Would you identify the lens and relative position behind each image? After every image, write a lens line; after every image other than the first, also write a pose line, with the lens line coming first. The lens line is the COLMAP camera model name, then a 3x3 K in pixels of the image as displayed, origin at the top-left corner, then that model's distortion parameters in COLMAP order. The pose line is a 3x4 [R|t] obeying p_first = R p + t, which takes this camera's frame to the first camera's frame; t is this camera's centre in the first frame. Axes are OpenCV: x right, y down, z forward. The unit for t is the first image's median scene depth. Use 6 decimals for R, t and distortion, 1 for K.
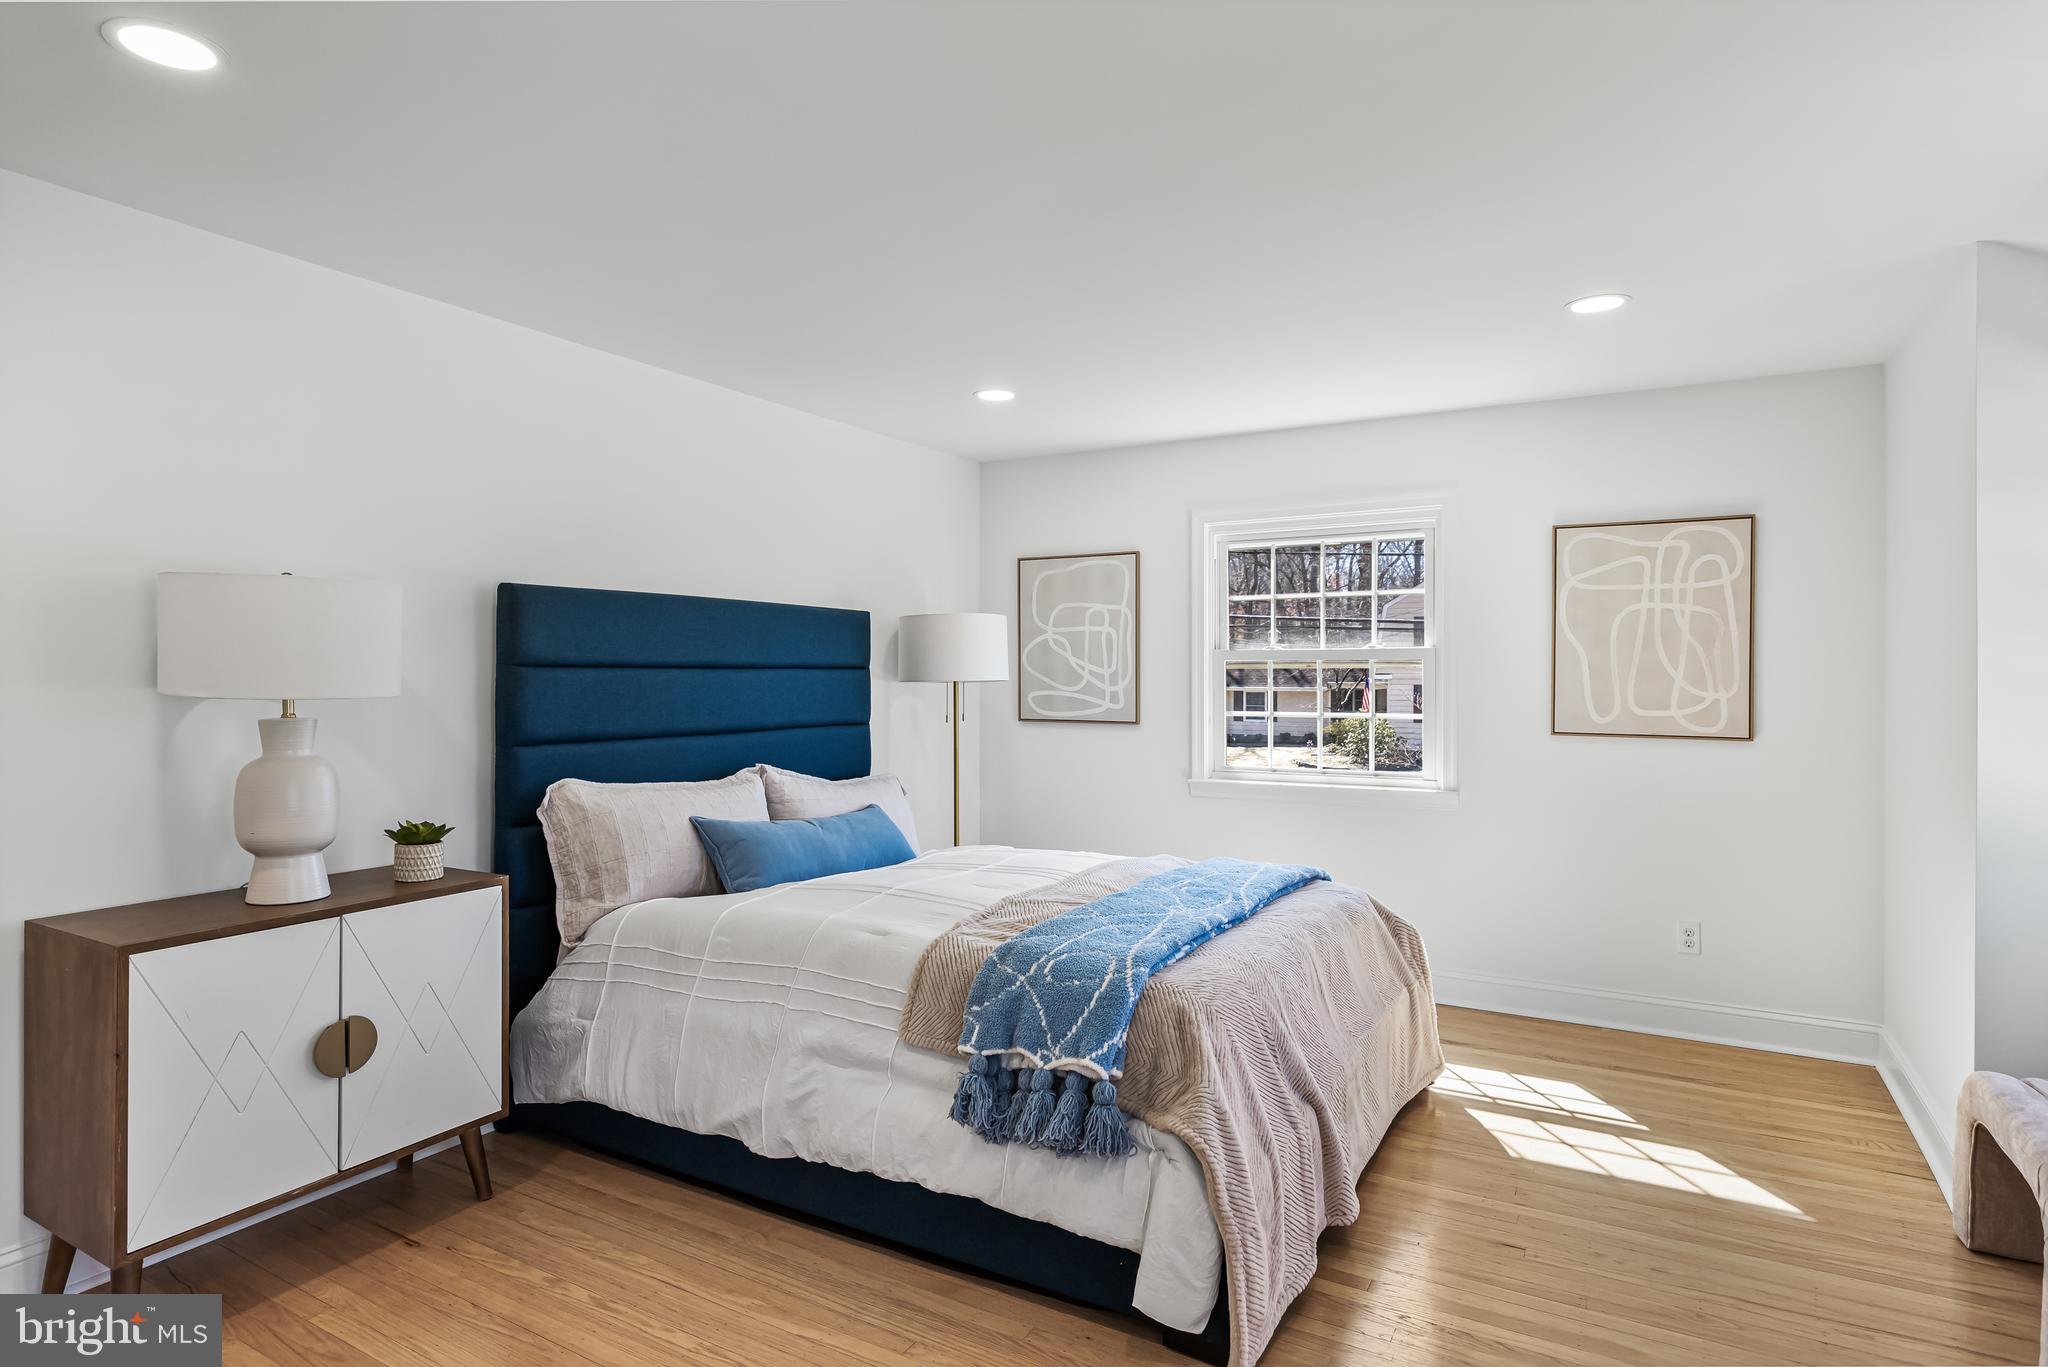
lens RADIAL K [[1048.6, 0, 1026.7], [0, 1048.6, 694.5], [0, 0, 1]] dist [-0.009908, 0.001248]
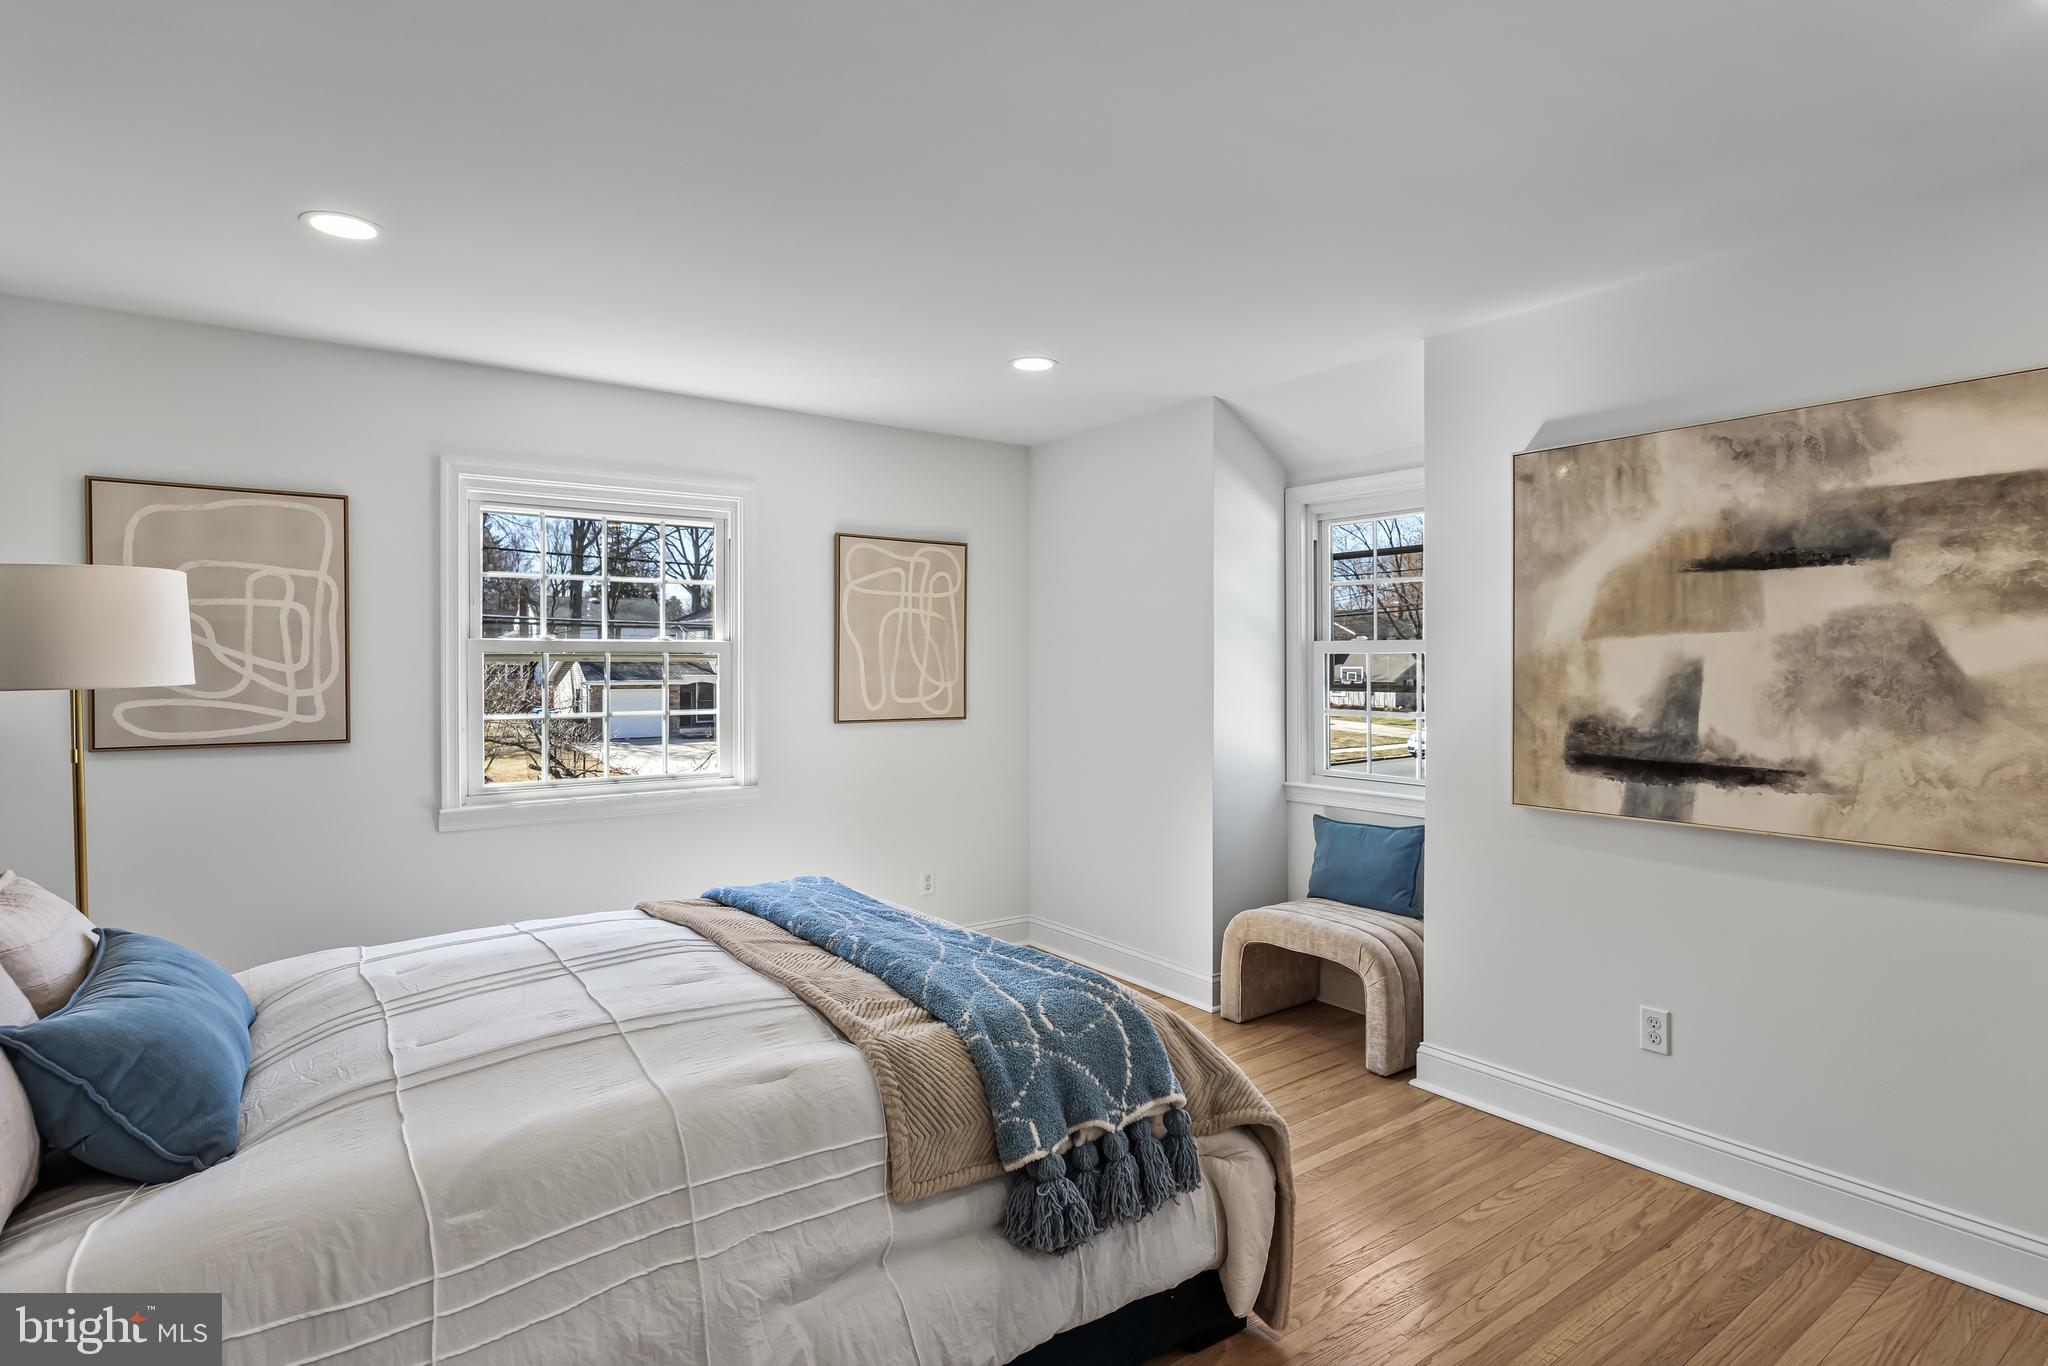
lens RADIAL K [[1048.6, 0, 1024.3], [0, 1048.6, 671.2], [0, 0, 1]] dist [-0.009908, 0.001248]
pose [[0.419045, -0.010527, 0.907905, -0.427923], [0.019512, 0.999806, 0.002586, -0.015620], [-0.907756, 0.016631, 0.419169, 0.372737]]
